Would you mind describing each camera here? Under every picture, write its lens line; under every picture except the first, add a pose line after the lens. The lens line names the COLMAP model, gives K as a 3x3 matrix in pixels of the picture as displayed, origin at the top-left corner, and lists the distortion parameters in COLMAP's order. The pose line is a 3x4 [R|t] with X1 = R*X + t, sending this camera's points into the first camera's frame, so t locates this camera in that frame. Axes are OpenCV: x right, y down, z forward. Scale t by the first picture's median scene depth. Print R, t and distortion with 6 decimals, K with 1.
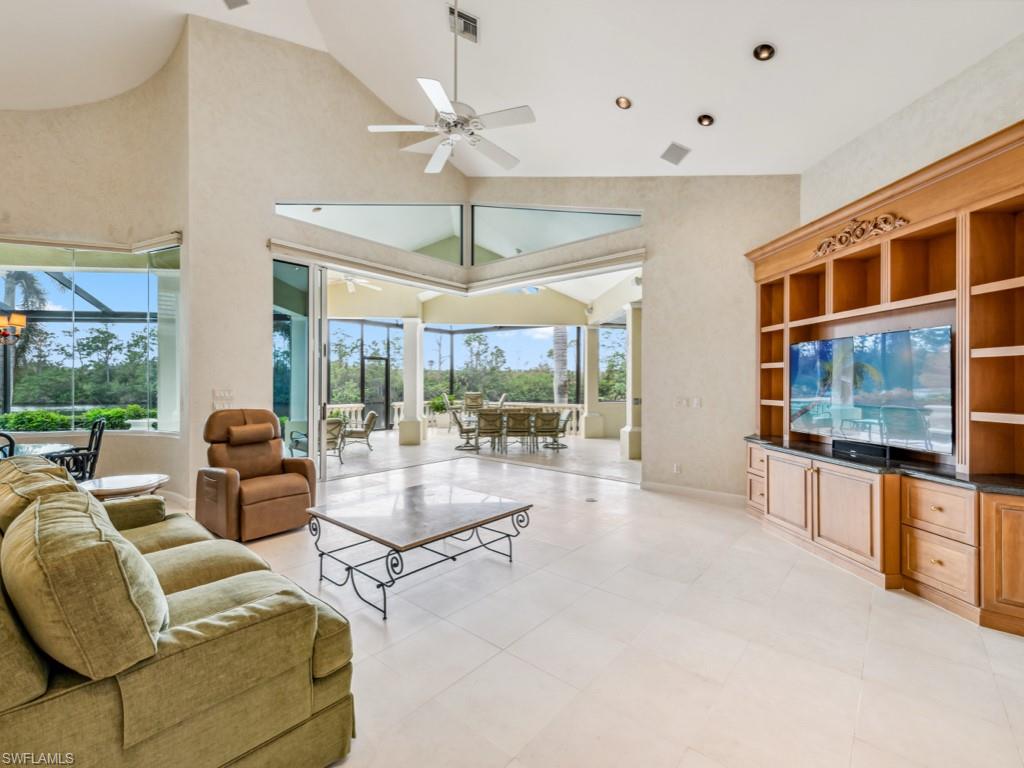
lens RADIAL K [[452.5, 0, 510.0], [0, 452.5, 380.3], [0, 0, 1]] dist [0.008015, -0.001223]
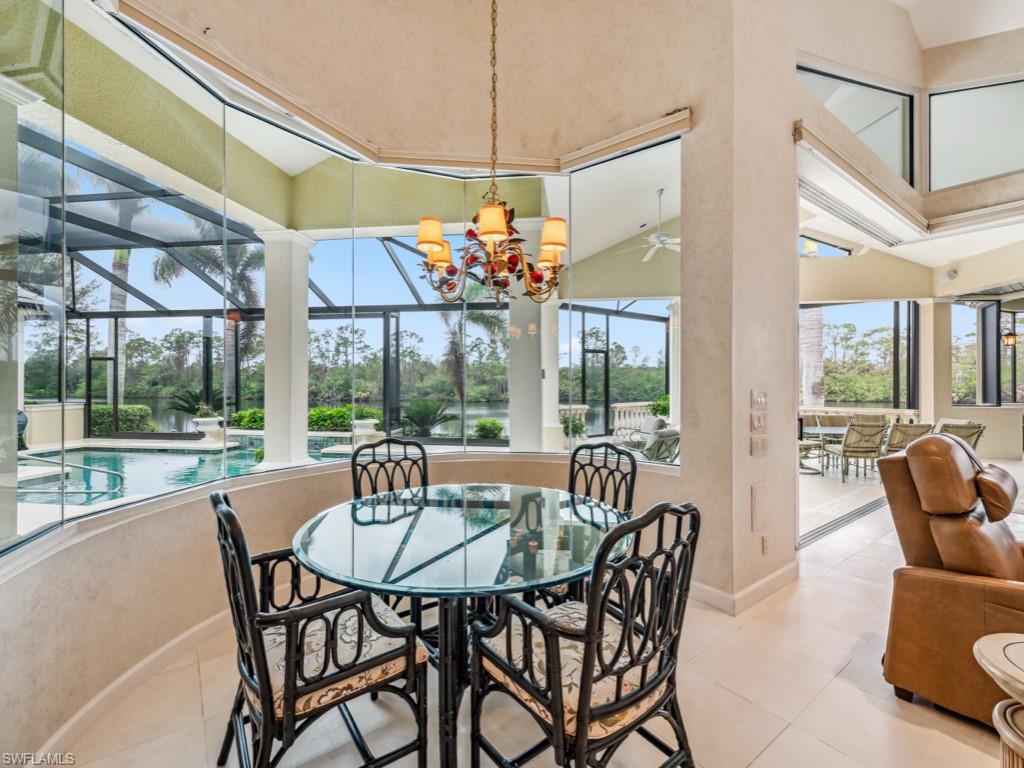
lens RADIAL K [[452.5, 0, 507.0], [0, 452.5, 380.9], [0, 0, 1]] dist [0.008015, -0.001223]
pose [[0.975577, -0.001937, -0.219651, -0.315046], [0.003133, 0.999982, 0.005095, 0.001801], [0.219637, -0.005659, 0.975565, 0.154447]]
